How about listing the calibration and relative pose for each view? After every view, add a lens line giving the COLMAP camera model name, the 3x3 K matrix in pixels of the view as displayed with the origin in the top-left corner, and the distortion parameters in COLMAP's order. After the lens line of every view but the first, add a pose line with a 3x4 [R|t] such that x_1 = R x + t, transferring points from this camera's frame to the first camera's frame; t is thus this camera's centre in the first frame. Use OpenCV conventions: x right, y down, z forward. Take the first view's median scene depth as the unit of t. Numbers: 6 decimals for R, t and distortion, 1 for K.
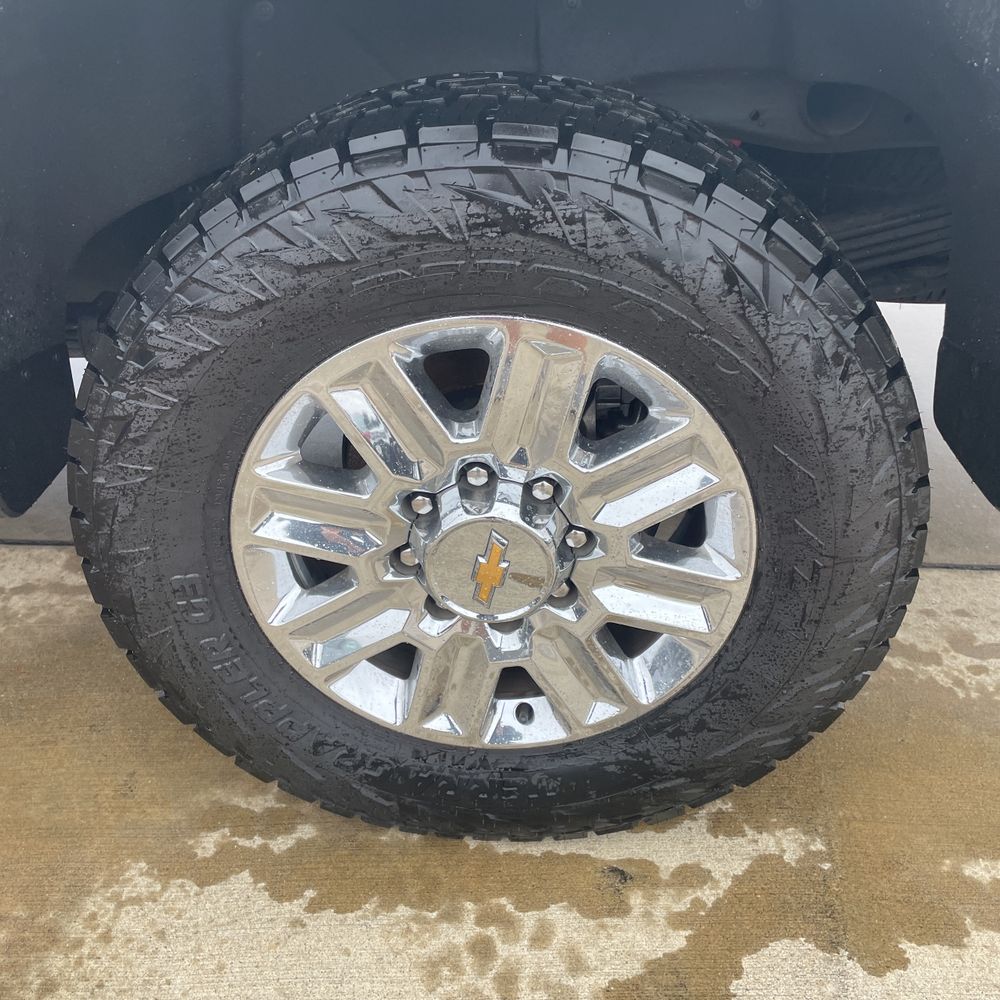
lens RADIAL K [[998.2, 0, 495.0], [0, 998.2, 490.3], [0, 0, 1]] dist [0.119953, -0.168500]
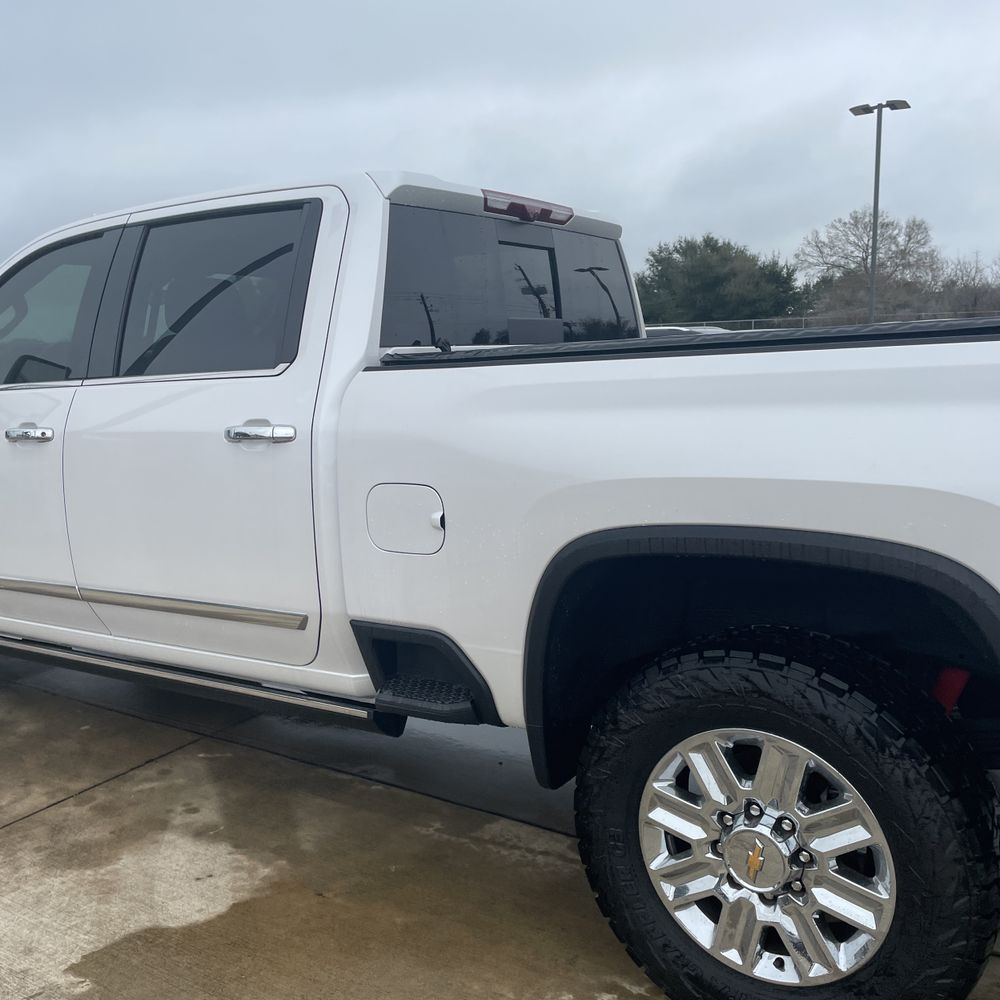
lens RADIAL K [[1005.8, 0, 496.9], [0, 1005.8, 489.0], [0, 0, 1]] dist [0.098903, -0.130482]
pose [[0.857214, 0.047886, -0.512729, 0.589160], [-0.244552, 0.914084, -0.323489, 0.196243], [0.453187, 0.402688, 0.795276, -1.206975]]
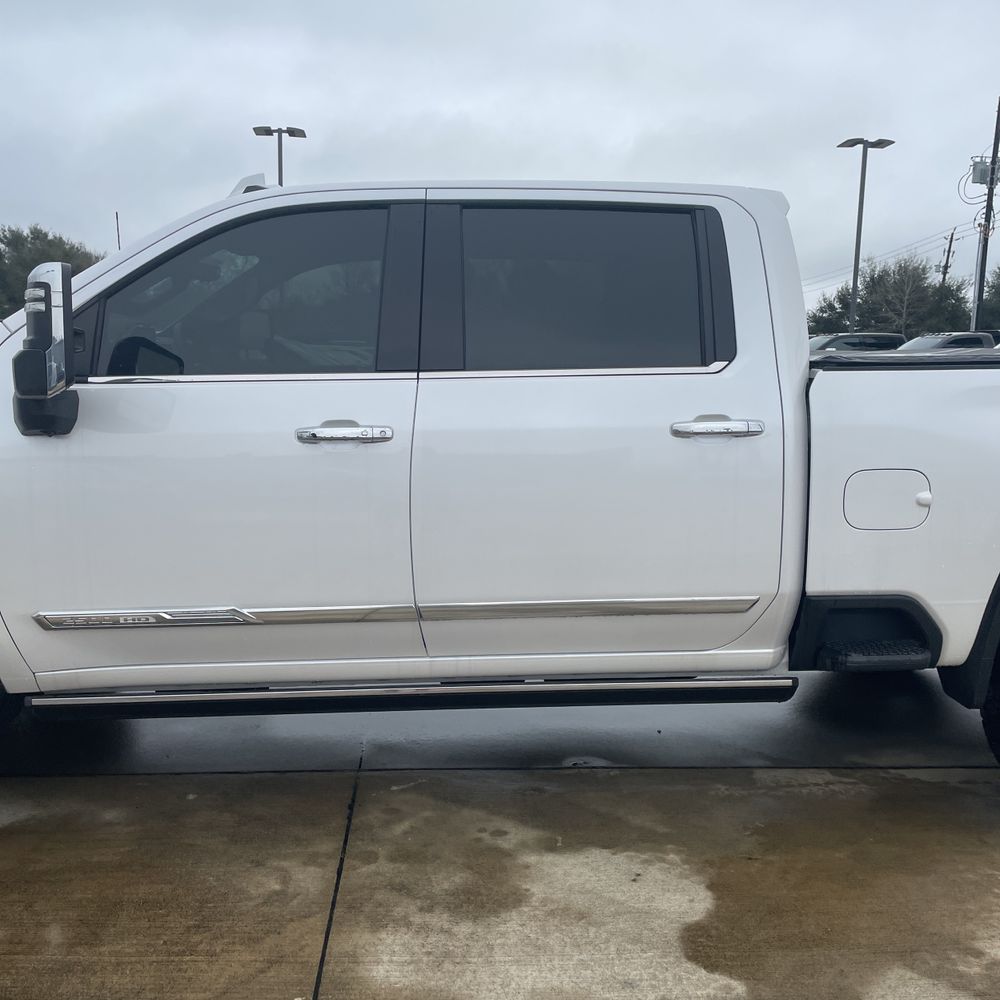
lens RADIAL K [[998.2, 0, 495.0], [0, 998.2, 490.3], [0, 0, 1]] dist [0.119953, -0.168500]
pose [[0.994143, 0.002406, 0.108047, -2.375985], [0.040808, 0.917384, -0.395906, 0.597812], [-0.100073, 0.397996, 0.911913, -1.851414]]
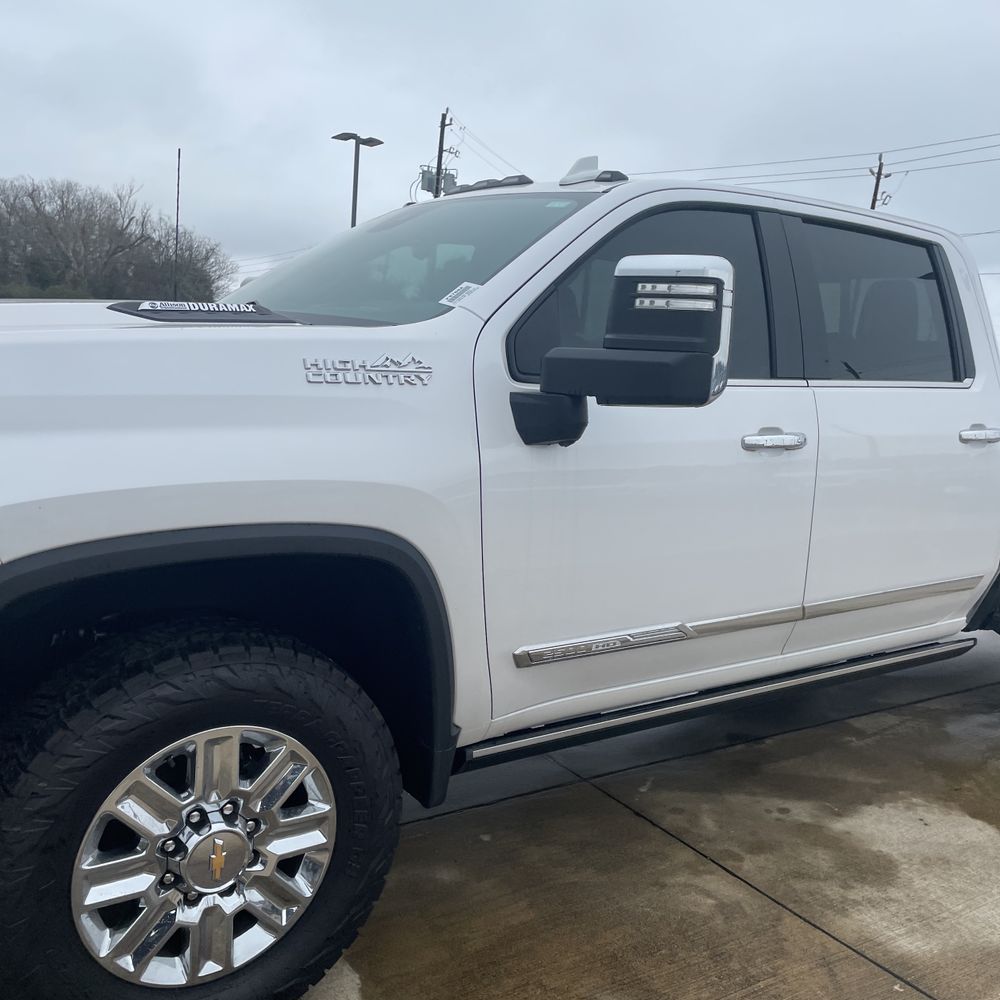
lens RADIAL K [[1003.1, 0, 493.3], [0, 1003.1, 505.7], [0, 0, 1]] dist [0.098700, -0.134069]
pose [[0.787488, -0.033809, 0.615402, -4.891731], [0.256477, 0.925910, -0.277329, 0.070778], [-0.560430, 0.376229, 0.737814, -0.883094]]
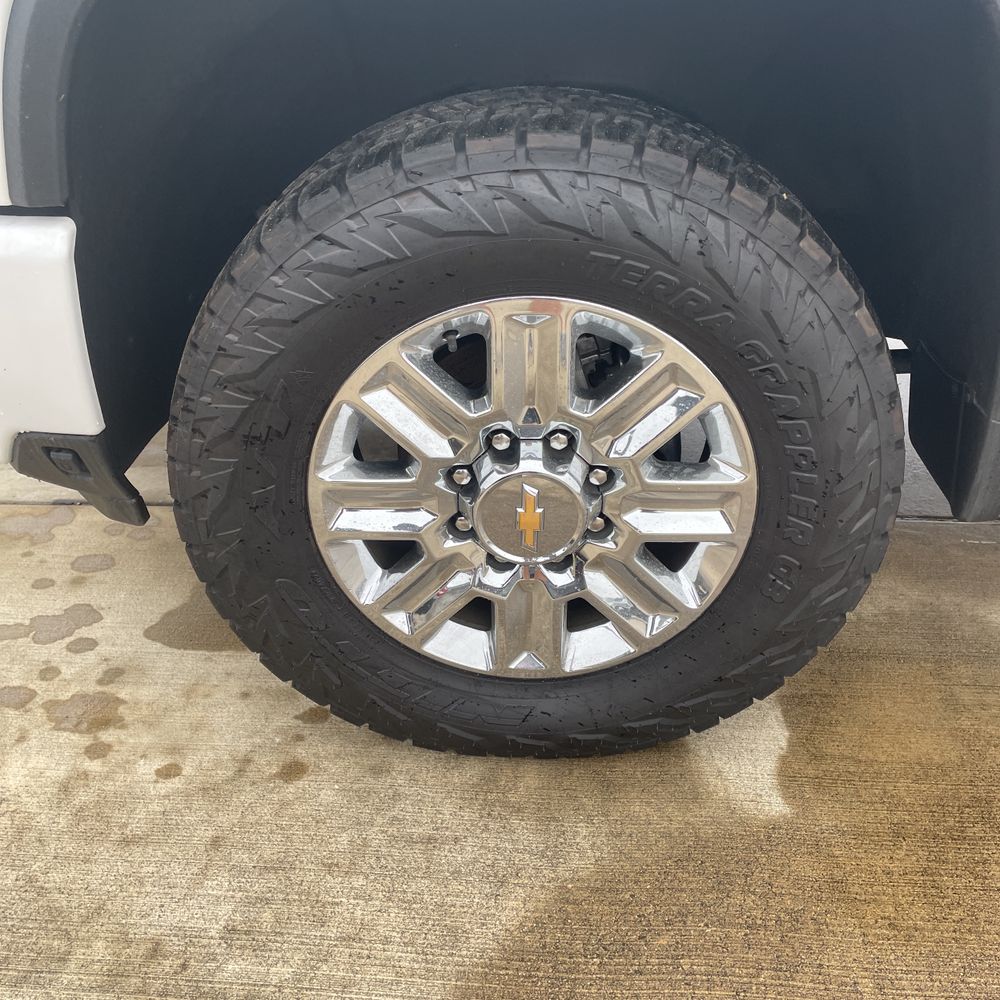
lens RADIAL K [[1003.1, 0, 493.3], [0, 1003.1, 505.7], [0, 0, 1]] dist [0.098700, -0.134069]
pose [[0.999904, -0.007329, 0.011790, -4.145650], [0.007265, 0.999959, 0.005384, -0.000432], [-0.011829, -0.005298, 0.999916, -0.000109]]
